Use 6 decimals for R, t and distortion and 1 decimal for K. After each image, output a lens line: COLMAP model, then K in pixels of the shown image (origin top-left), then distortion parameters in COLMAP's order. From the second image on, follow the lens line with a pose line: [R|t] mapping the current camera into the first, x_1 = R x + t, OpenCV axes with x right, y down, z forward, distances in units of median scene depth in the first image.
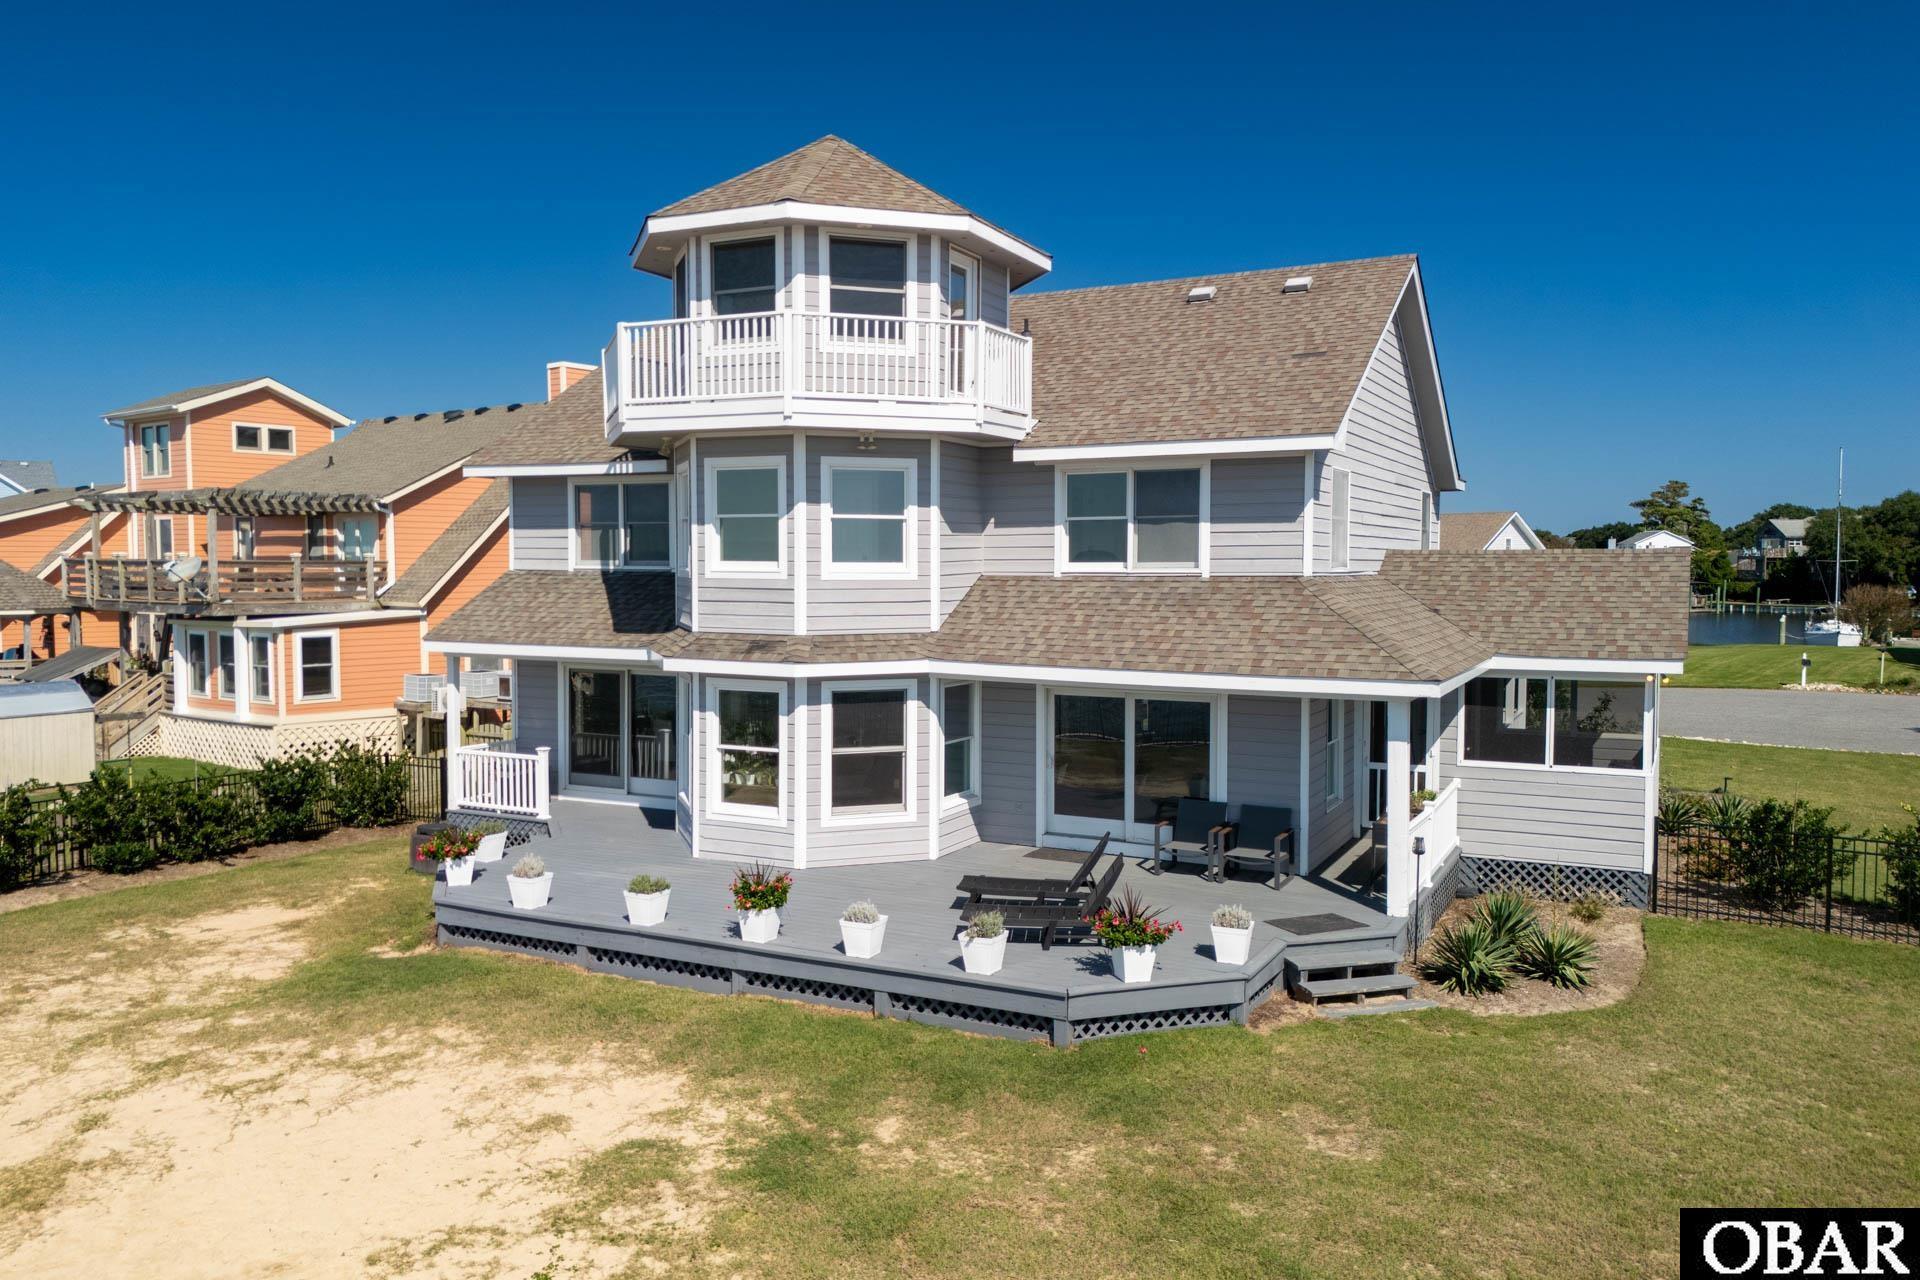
lens RADIAL K [[1395.2, 0, 949.6], [0, 1395.2, 639.5], [0, 0, 1]] dist [0.105481, -0.134791]
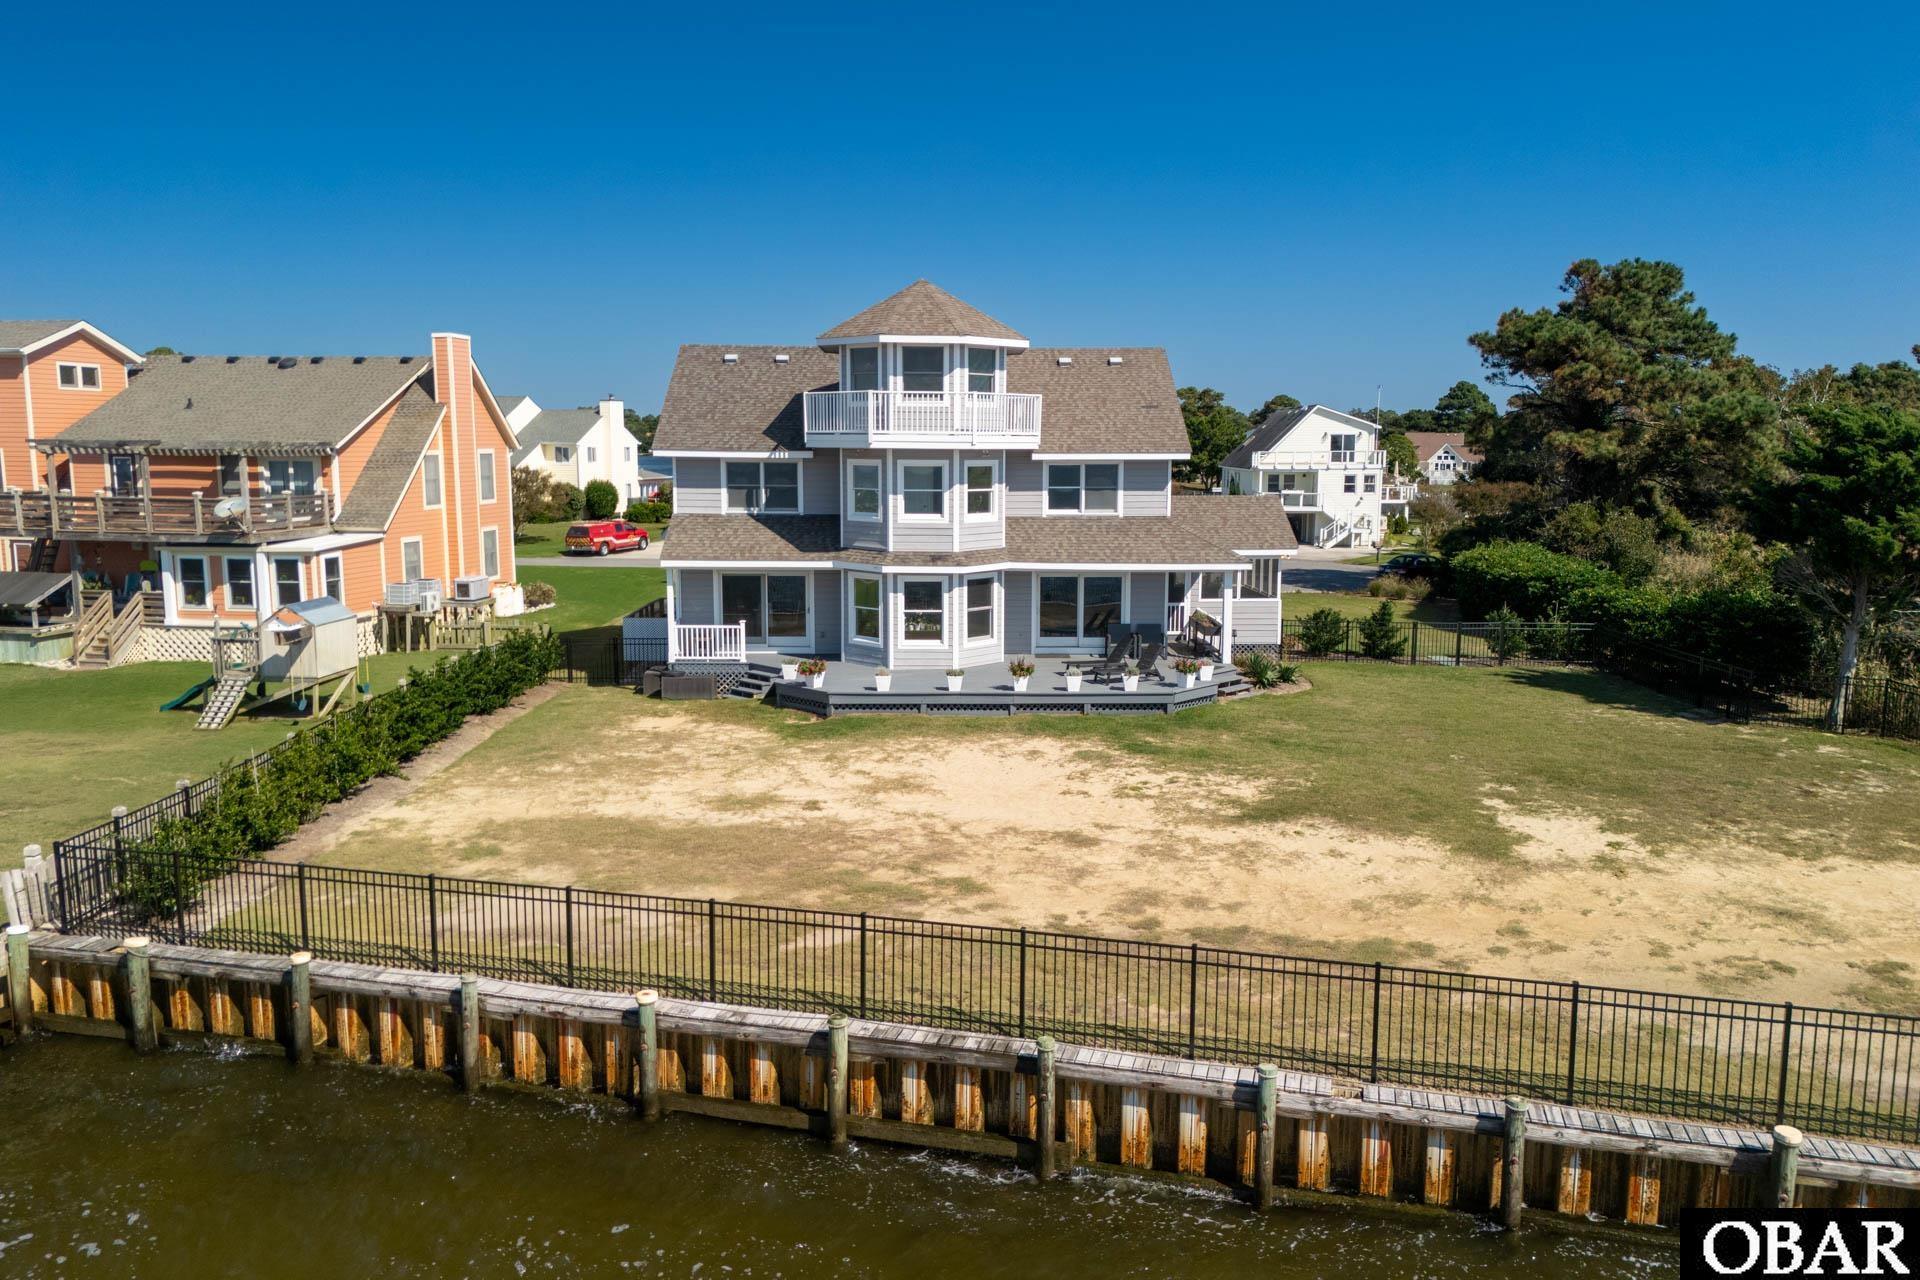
lens RADIAL K [[1395.2, 0, 949.6], [0, 1395.2, 639.5], [0, 0, 1]] dist [0.105481, -0.134791]
pose [[0.883422, -0.063322, 0.464281, -0.993541], [0.023600, 0.995582, 0.090879, -0.056511], [-0.467984, -0.069327, 0.881013, -0.709014]]
